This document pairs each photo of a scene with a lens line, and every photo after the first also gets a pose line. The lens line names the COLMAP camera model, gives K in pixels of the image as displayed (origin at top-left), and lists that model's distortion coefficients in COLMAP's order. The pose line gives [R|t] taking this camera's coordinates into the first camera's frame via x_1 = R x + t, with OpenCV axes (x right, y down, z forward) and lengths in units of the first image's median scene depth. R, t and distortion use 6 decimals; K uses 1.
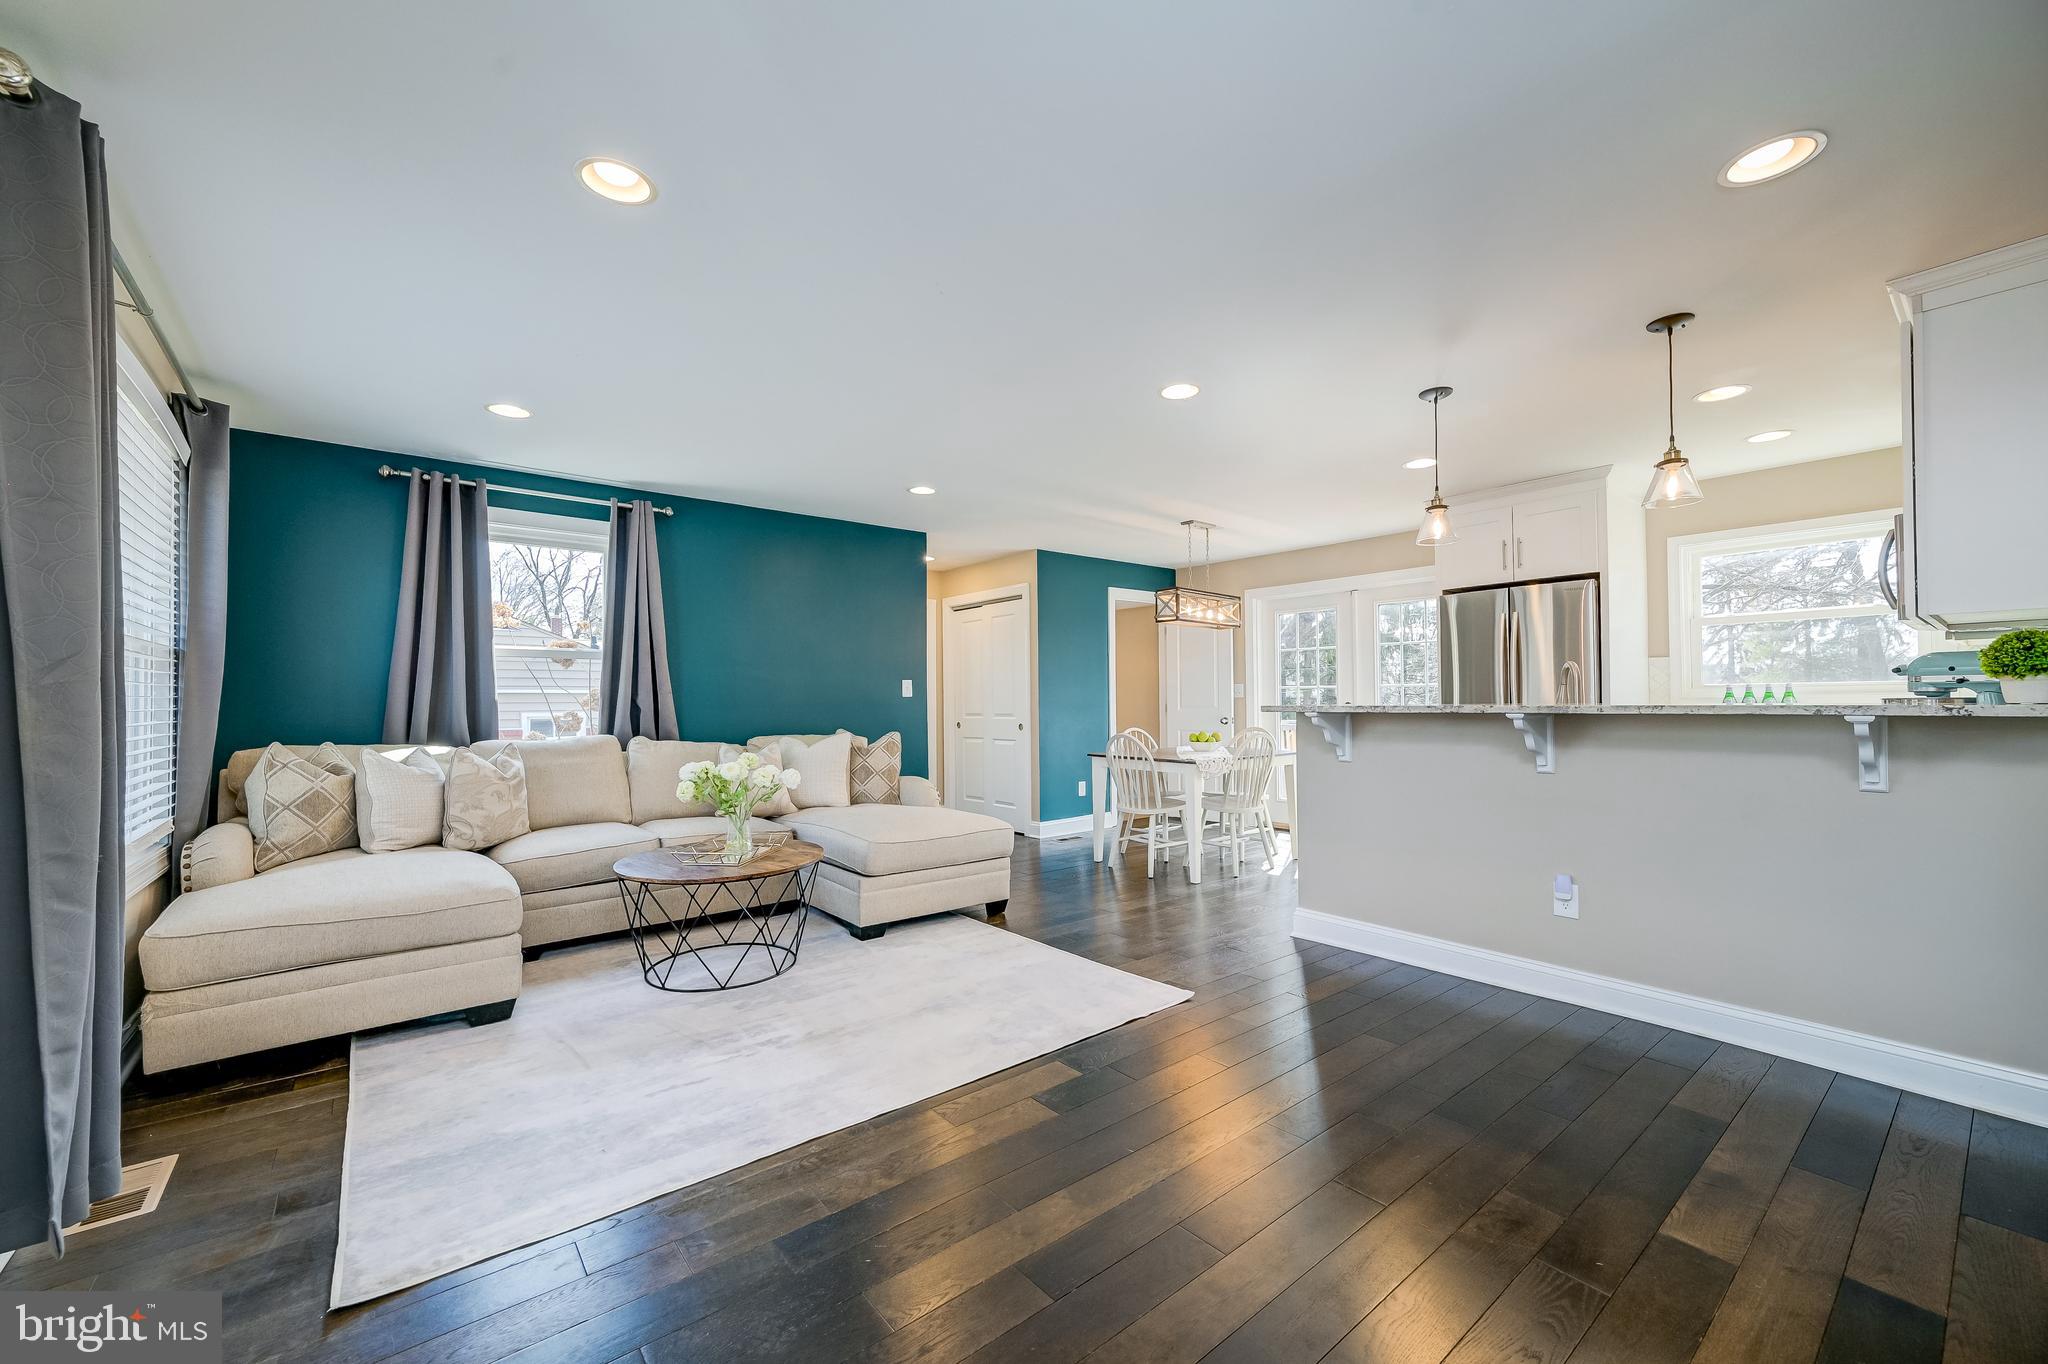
lens RADIAL K [[805.1, 0, 1024.2], [0, 805.1, 688.7], [0, 0, 1]] dist [-0.000494, 0.000021]
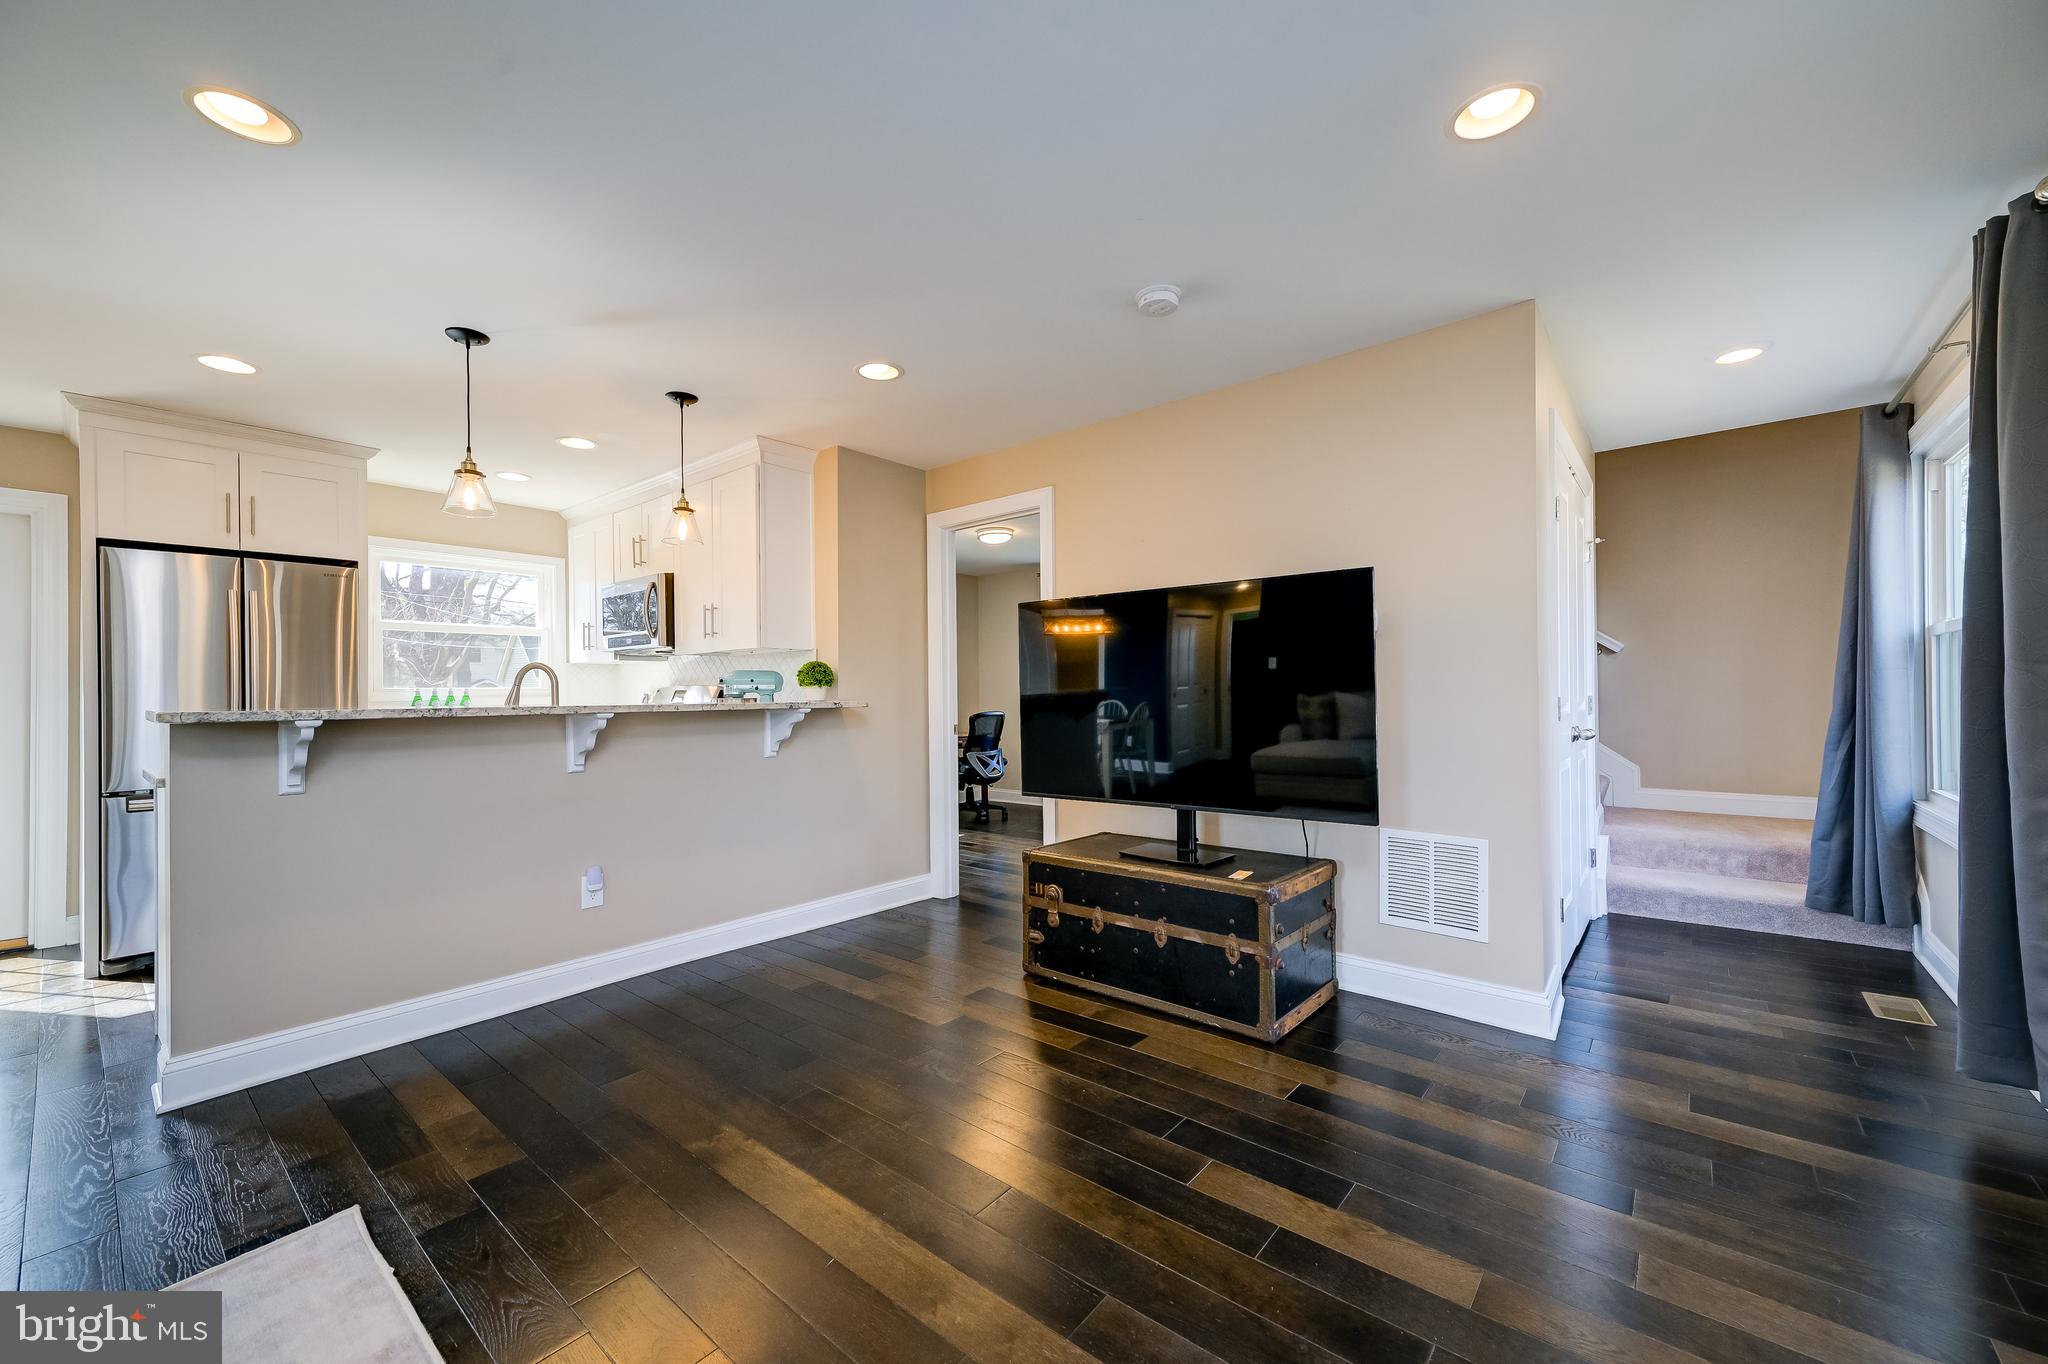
lens RADIAL K [[813.3, 0, 1023.1], [0, 813.3, 695.8], [0, 0, 1]] dist [0.058208, -0.000012]
pose [[-0.178832, 0.004937, 0.983867, -0.379190], [-0.001974, 0.999984, -0.005377, 0.009248], [-0.983878, -0.002904, -0.178819, 0.493231]]
